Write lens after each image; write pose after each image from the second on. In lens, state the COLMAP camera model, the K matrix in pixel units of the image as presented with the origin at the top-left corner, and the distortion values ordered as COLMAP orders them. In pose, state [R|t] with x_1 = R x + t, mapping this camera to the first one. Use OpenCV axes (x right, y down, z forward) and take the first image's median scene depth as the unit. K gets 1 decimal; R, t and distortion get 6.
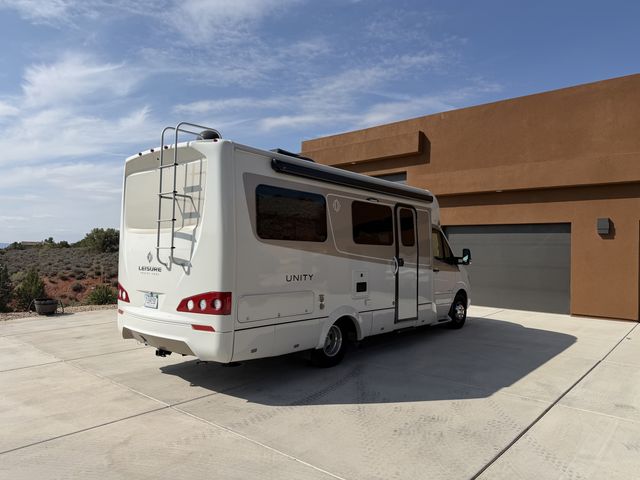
lens RADIAL K [[455.6, 0, 304.5], [0, 455.6, 239.6], [0, 0, 1]] dist [0.000332, -0.003564]
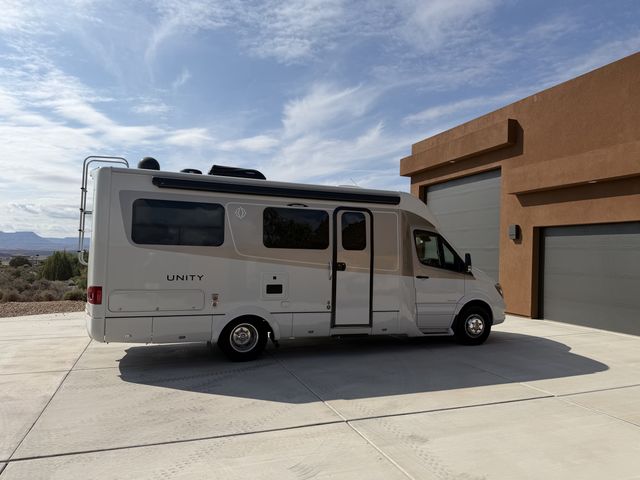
lens RADIAL K [[455.6, 0, 304.5], [0, 455.6, 239.6], [0, 0, 1]] dist [0.000332, -0.003564]
pose [[0.875177, -0.019585, -0.483406, 0.588161], [0.010895, 0.999725, -0.020779, 0.010812], [0.483680, 0.012919, 0.875150, 0.100909]]
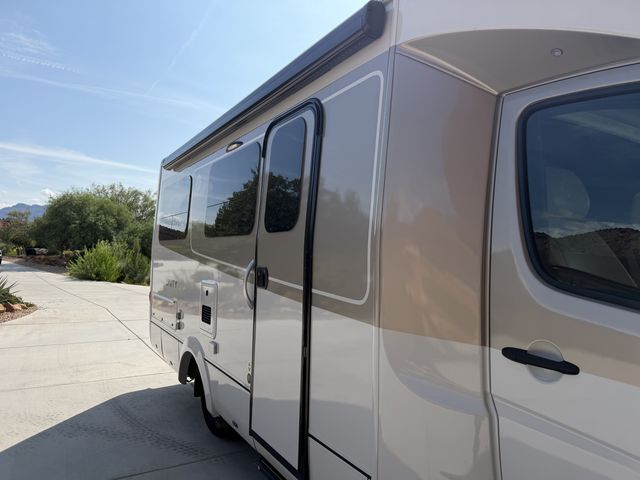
lens RADIAL K [[455.6, 0, 304.5], [0, 455.6, 239.6], [0, 0, 1]] dist [0.000332, -0.003564]
pose [[-0.301408, -0.050727, -0.952145, 0.525885], [0.008399, 0.998404, -0.055850, 0.038498], [0.953458, -0.024831, -0.300500, 1.089070]]
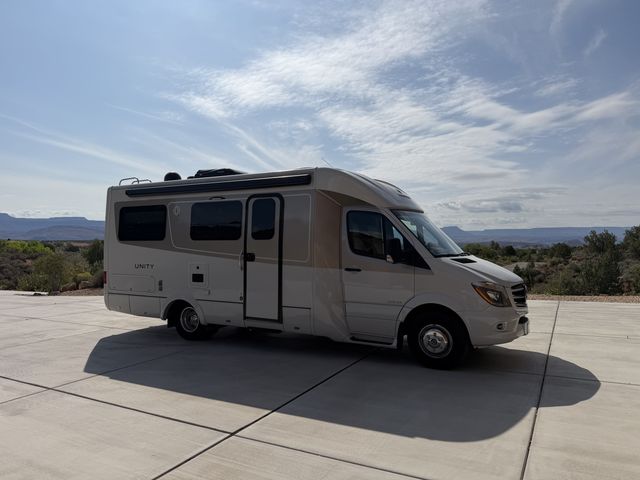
lens RADIAL K [[455.6, 0, 304.5], [0, 455.6, 239.6], [0, 0, 1]] dist [0.000332, -0.003564]
pose [[0.226549, -0.032533, -0.973456, 1.103440], [0.038204, 0.998970, -0.024495, 0.039385], [0.973250, -0.031640, 0.227559, 0.852833]]
